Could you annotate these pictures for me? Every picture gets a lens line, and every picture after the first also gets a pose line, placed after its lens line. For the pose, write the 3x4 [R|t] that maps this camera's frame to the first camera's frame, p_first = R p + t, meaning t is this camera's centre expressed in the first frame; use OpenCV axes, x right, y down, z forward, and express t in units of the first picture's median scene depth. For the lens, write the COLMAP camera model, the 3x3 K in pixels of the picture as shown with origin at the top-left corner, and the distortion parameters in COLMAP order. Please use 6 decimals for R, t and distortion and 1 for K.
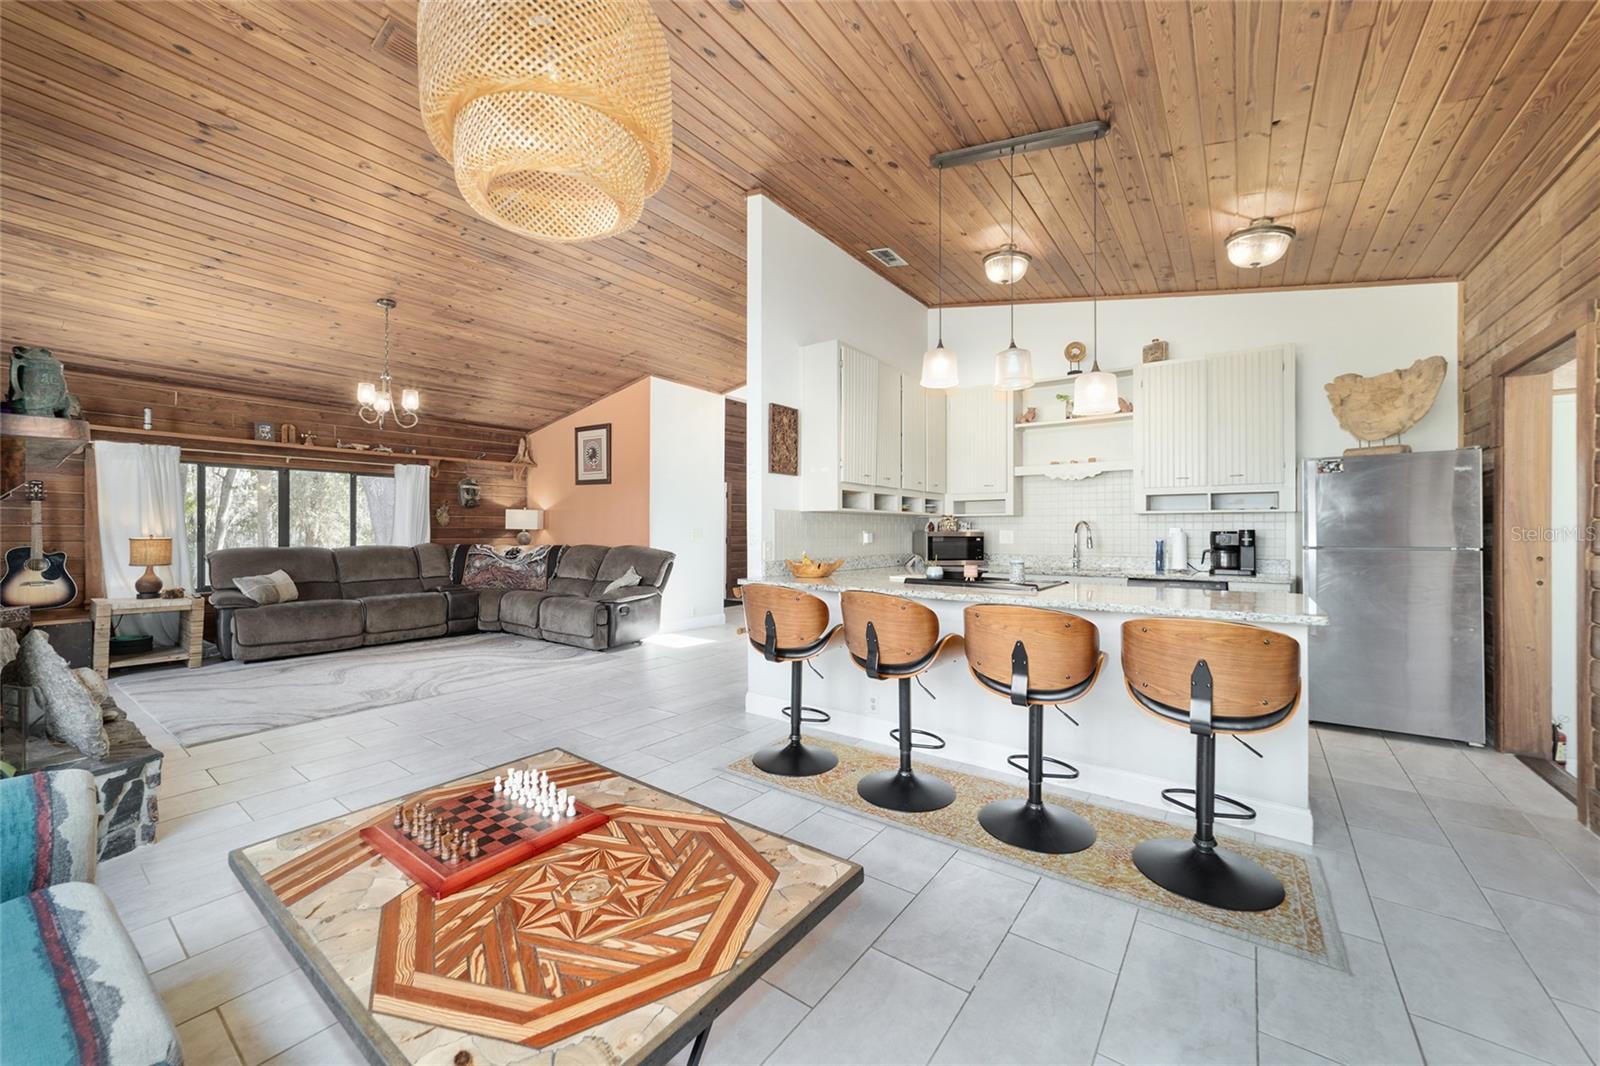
lens RADIAL K [[616.0, 0, 800.1], [0, 616.0, 531.5], [0, 0, 1]] dist [-0.013280, 0.005919]
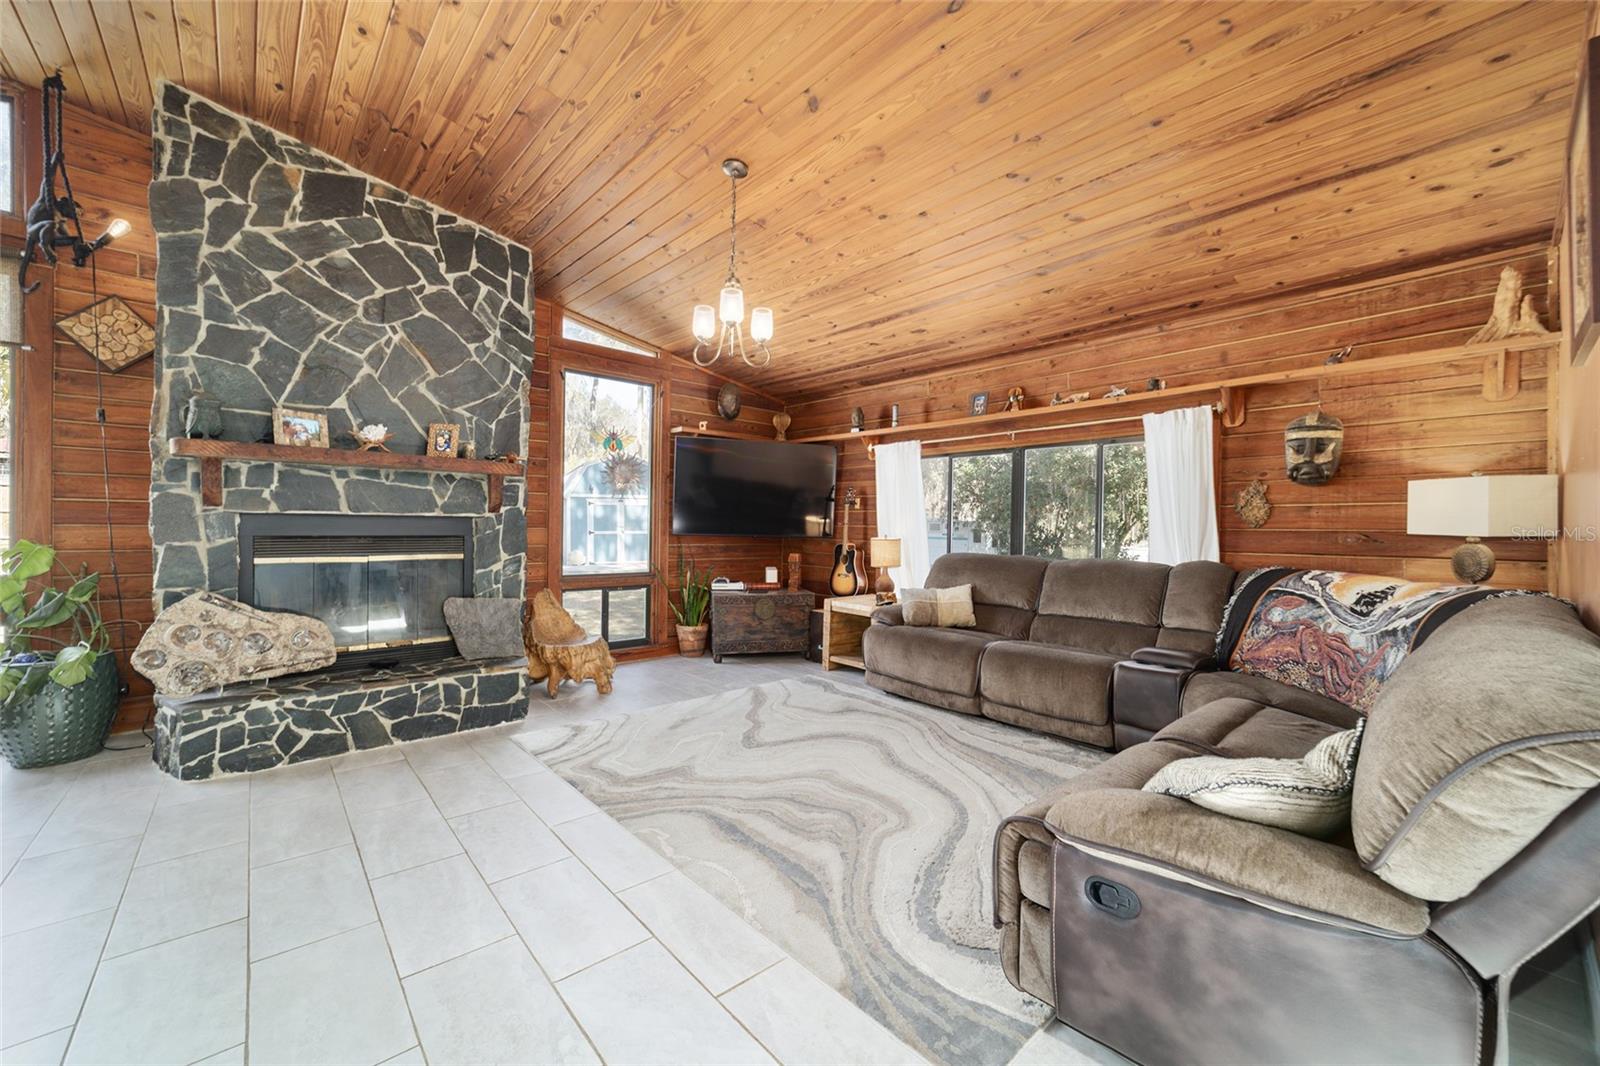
lens RADIAL K [[616.0, 0, 786.0], [0, 616.0, 531.6], [0, 0, 1]] dist [-0.013280, 0.005919]
pose [[-0.200563, 0.003014, -0.979676, -0.051195], [-0.015119, 0.999867, 0.006172, -0.002737], [0.979564, 0.016050, -0.200491, 0.804742]]
